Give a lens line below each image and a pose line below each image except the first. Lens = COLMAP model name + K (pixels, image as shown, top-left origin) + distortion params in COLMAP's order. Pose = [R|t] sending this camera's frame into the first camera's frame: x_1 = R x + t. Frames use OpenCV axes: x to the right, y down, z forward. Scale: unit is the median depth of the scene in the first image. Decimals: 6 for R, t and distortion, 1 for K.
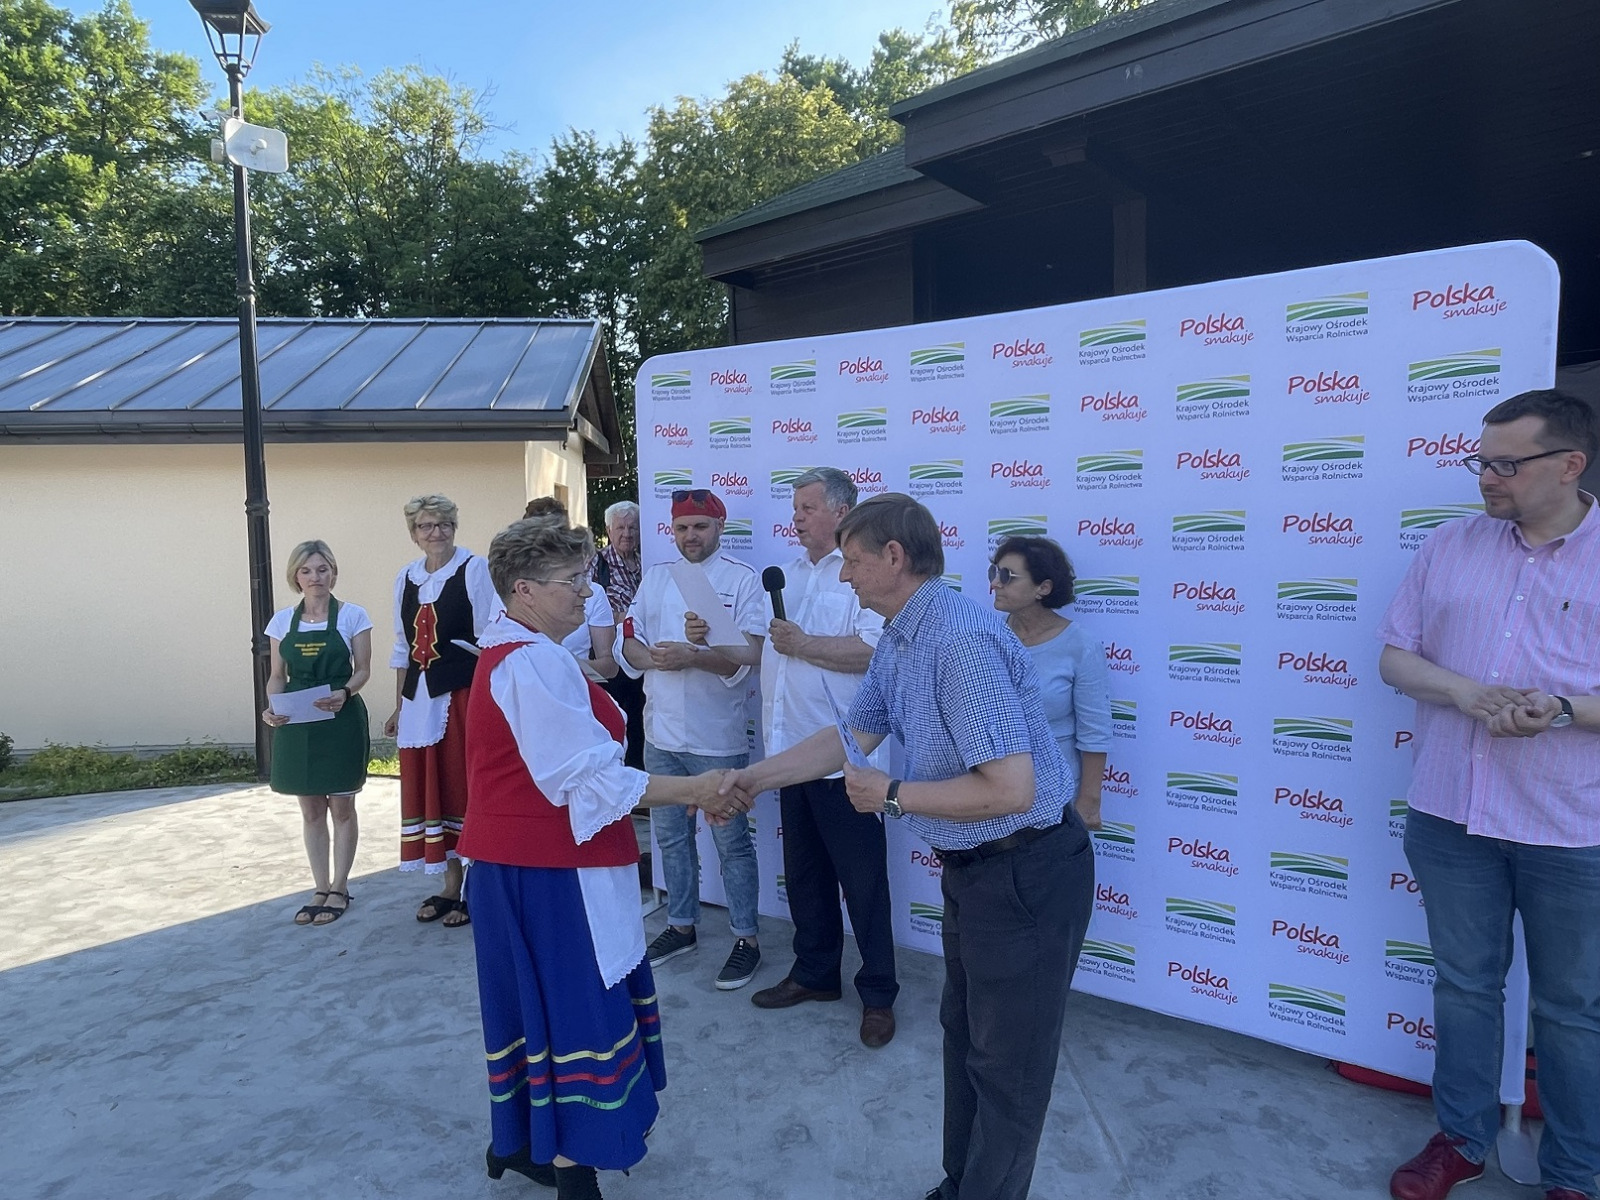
lens RADIAL K [[969.7, 0, 794.3], [0, 969.7, 610.0], [0, 0, 1]] dist [-0.016083, 0.001582]
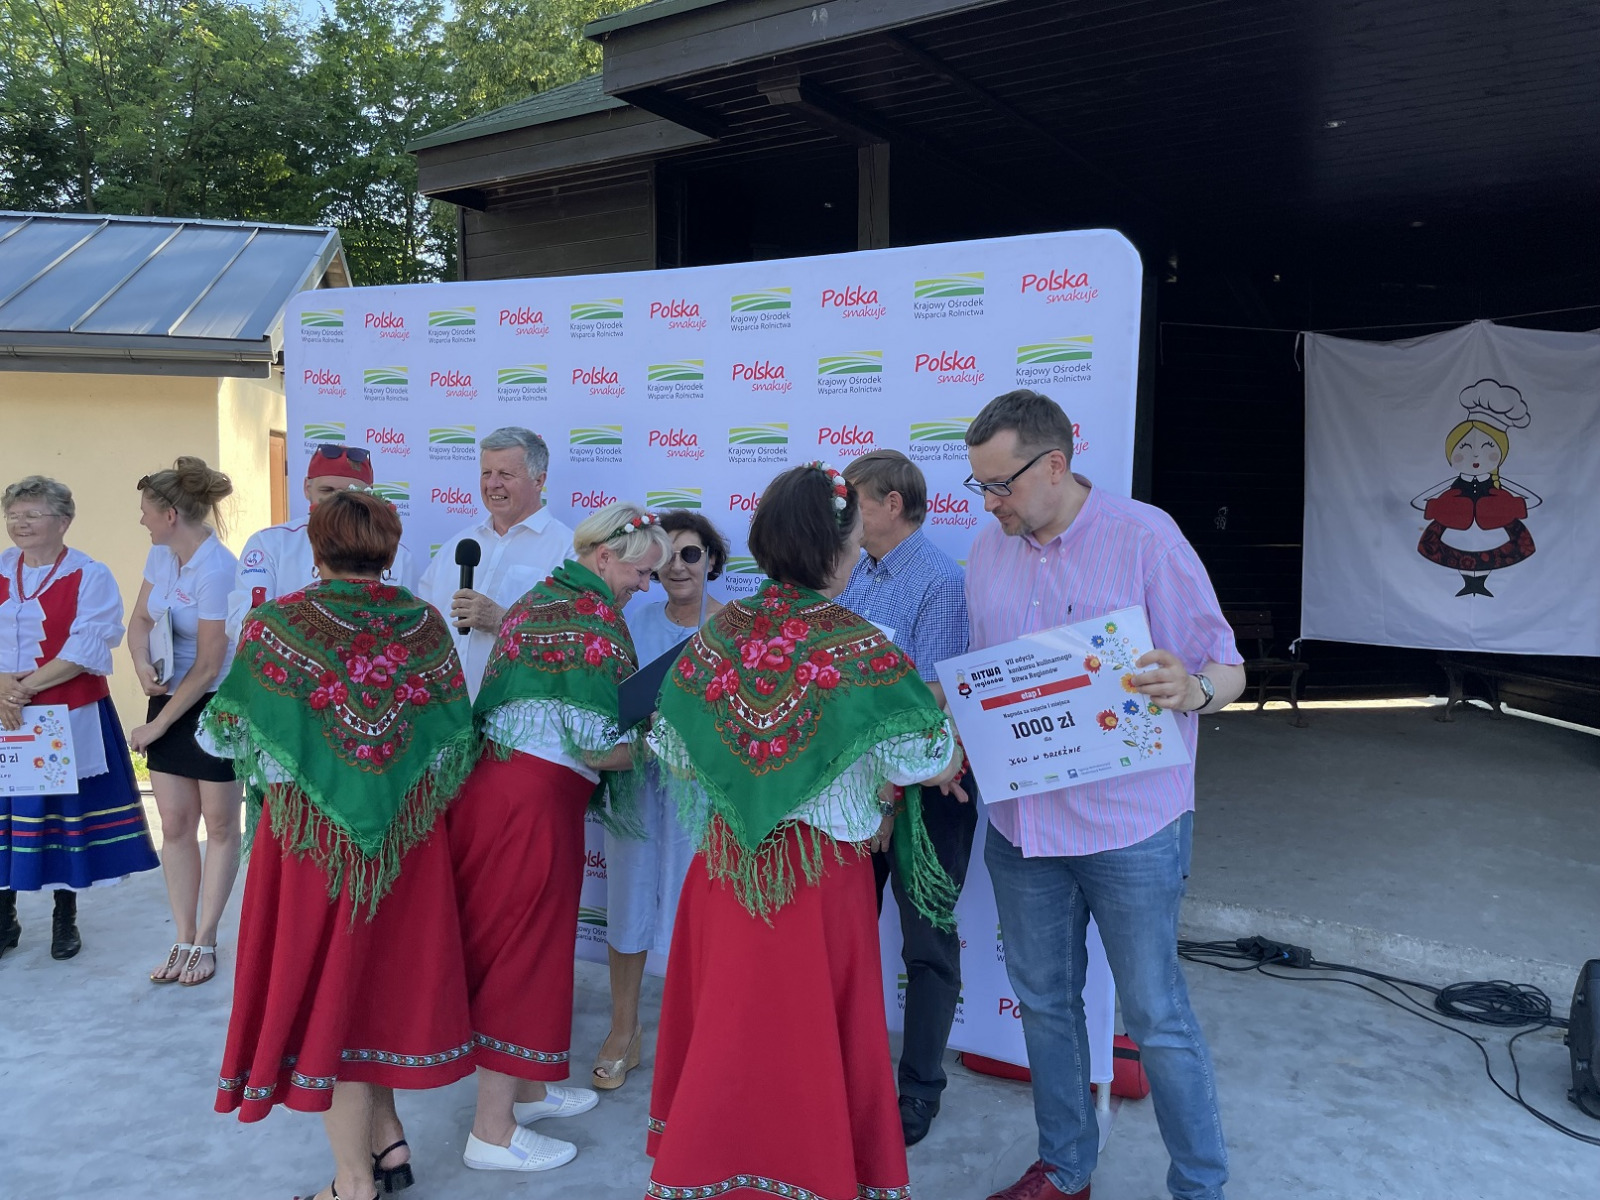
lens RADIAL K [[1195.3, 0, 800.0], [0, 1195.3, 600.0], [0, 0, 1]] dist [0.058643, -0.102990]
pose [[0.991428, 0.018417, 0.129347, 0.102950], [-0.018538, 0.999828, -0.000269, 0.005180], [-0.129330, -0.002132, 0.991599, -0.085635]]
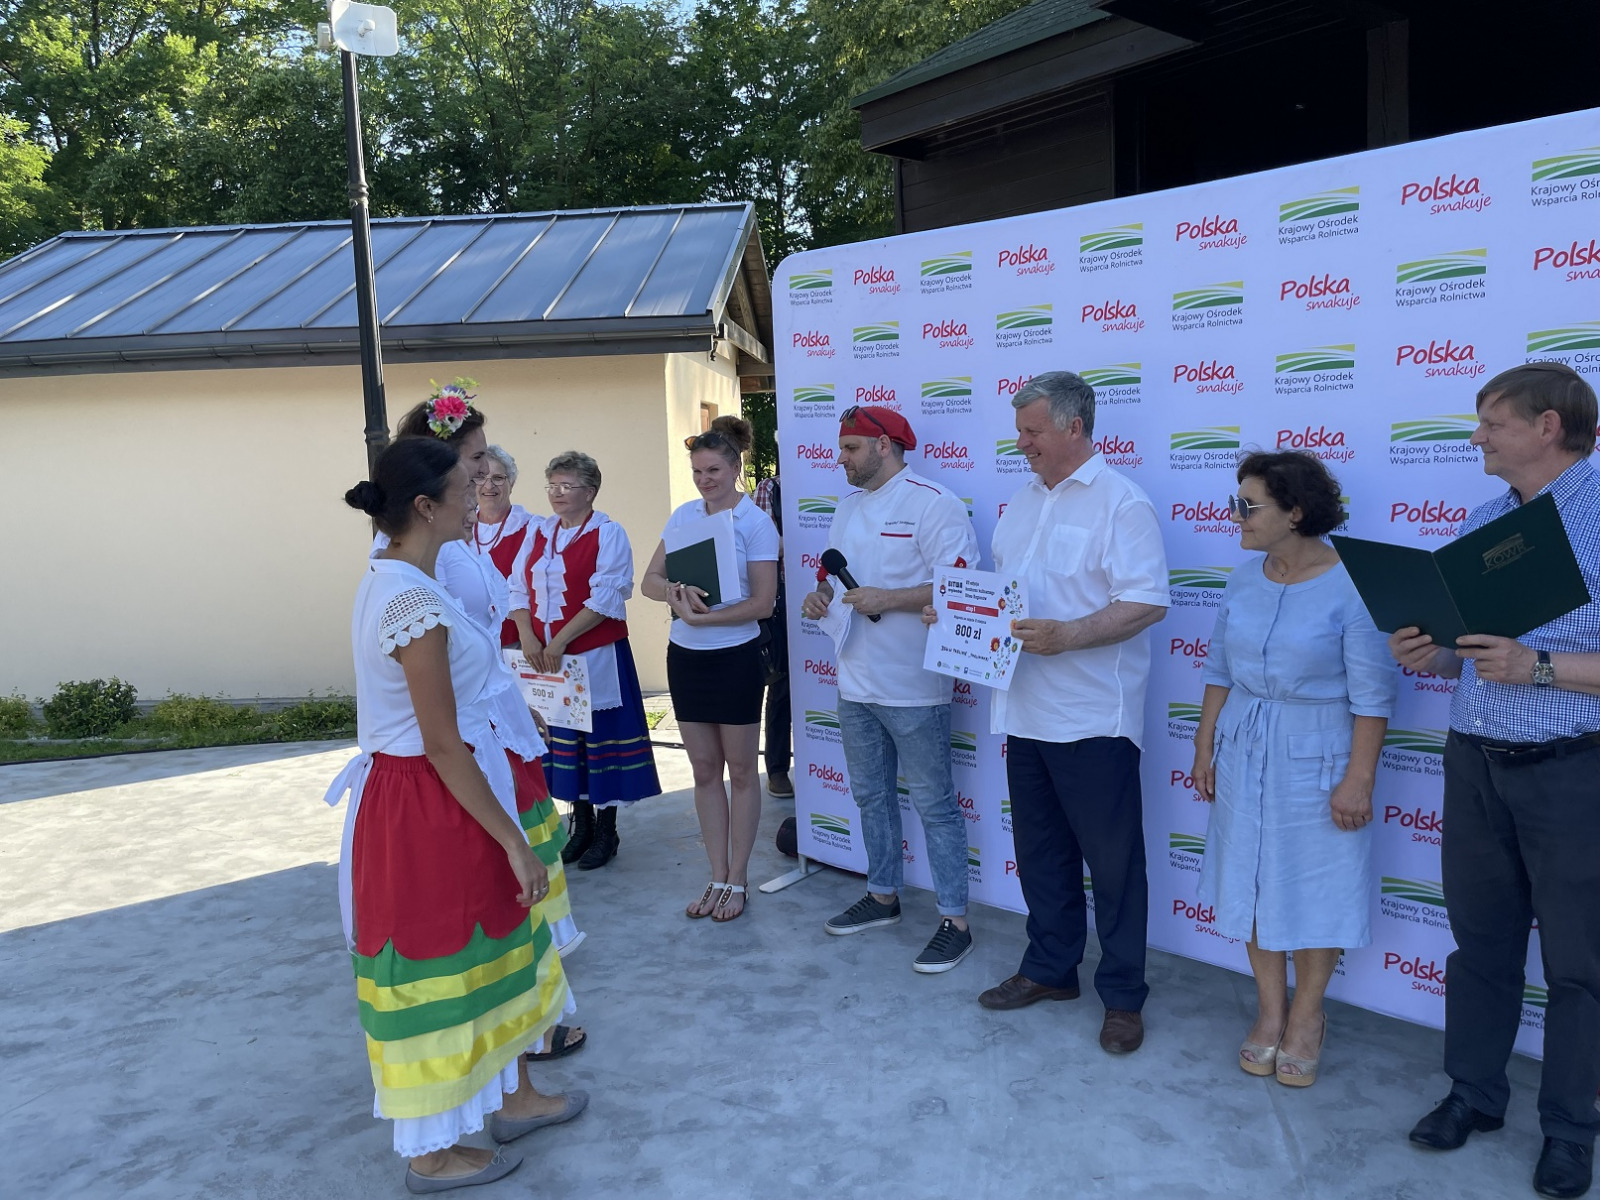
lens RADIAL K [[1195.3, 0, 800.0], [0, 1195.3, 600.0], [0, 0, 1]] dist [0.058643, -0.102990]
pose [[0.985389, 0.001374, -0.170313, 0.030196], [0.005473, 0.999195, 0.039730, 0.005725], [0.170230, -0.040082, 0.984589, -0.055196]]
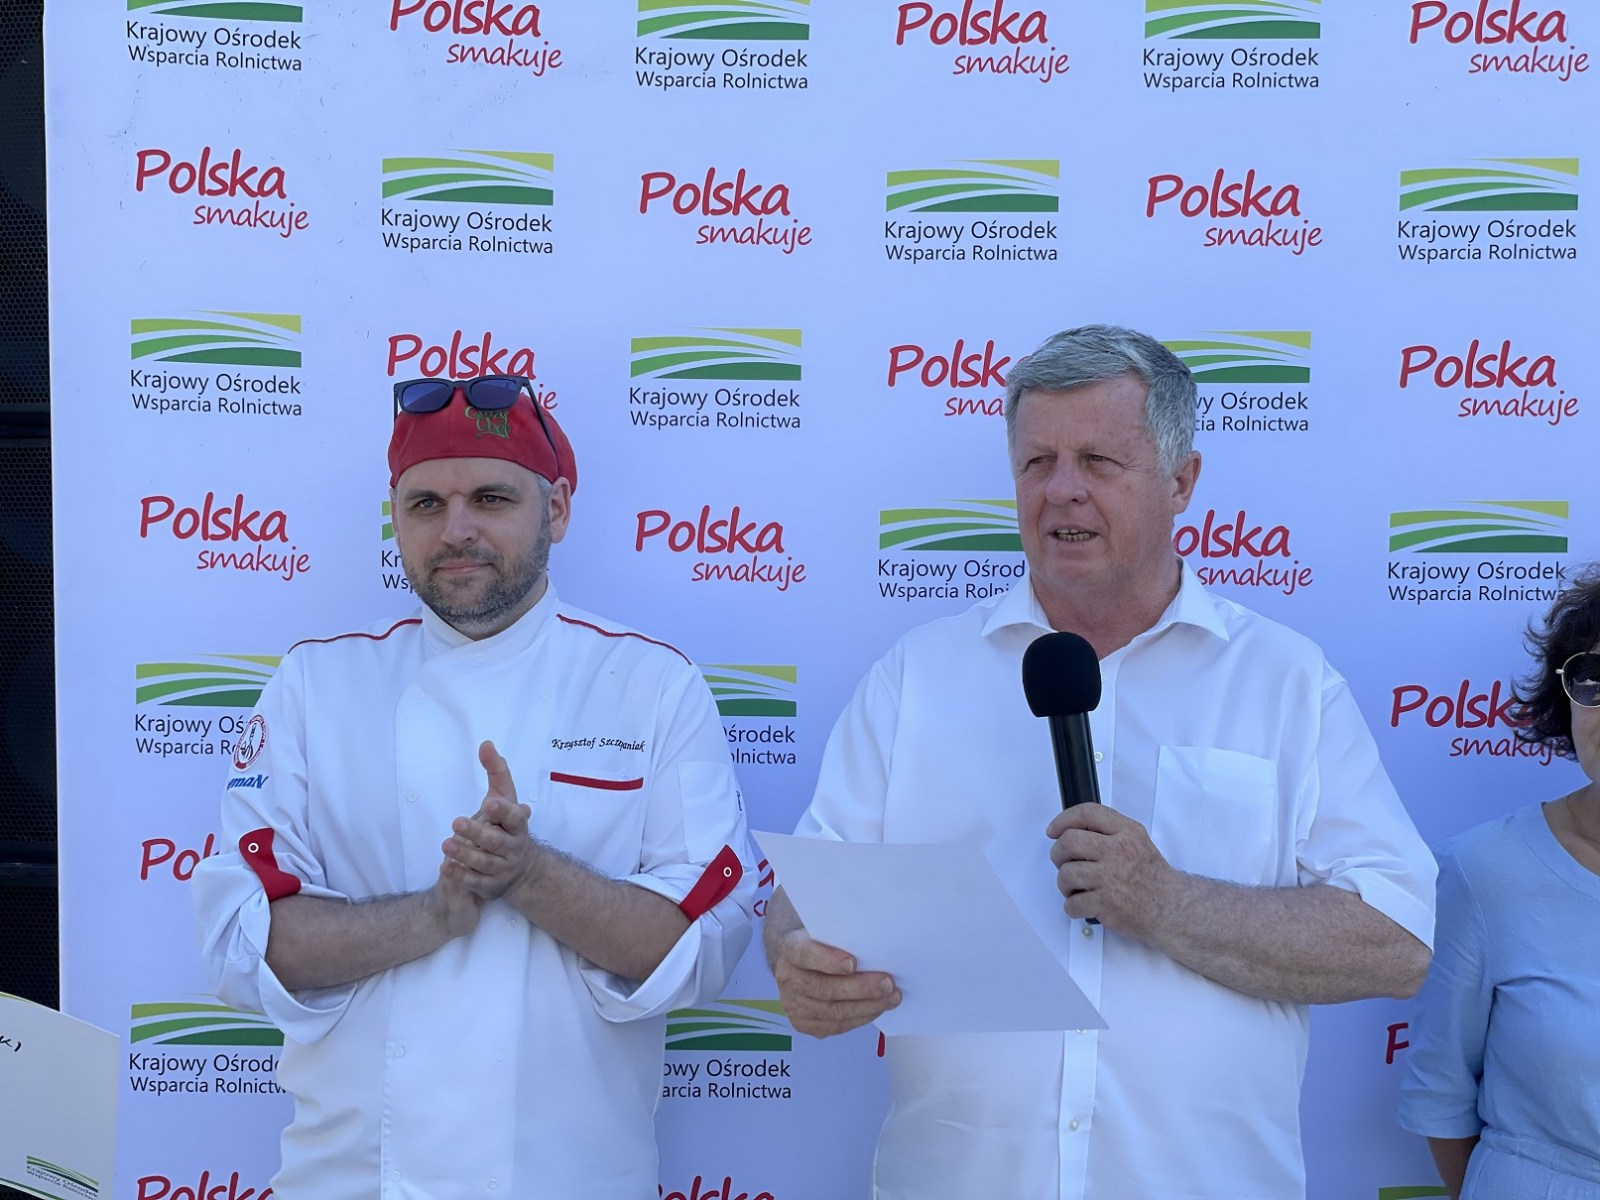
lens RADIAL K [[2847.9, 0, 800.0], [0, 2847.9, 600.0], [0, 0, 1]] dist [0.050977, 0.105724]
pose [[0.864643, 0.013354, 0.502209, -0.250318], [0.018474, 0.998125, -0.058346, -0.002600], [-0.502047, 0.059727, 0.862775, 0.119679]]
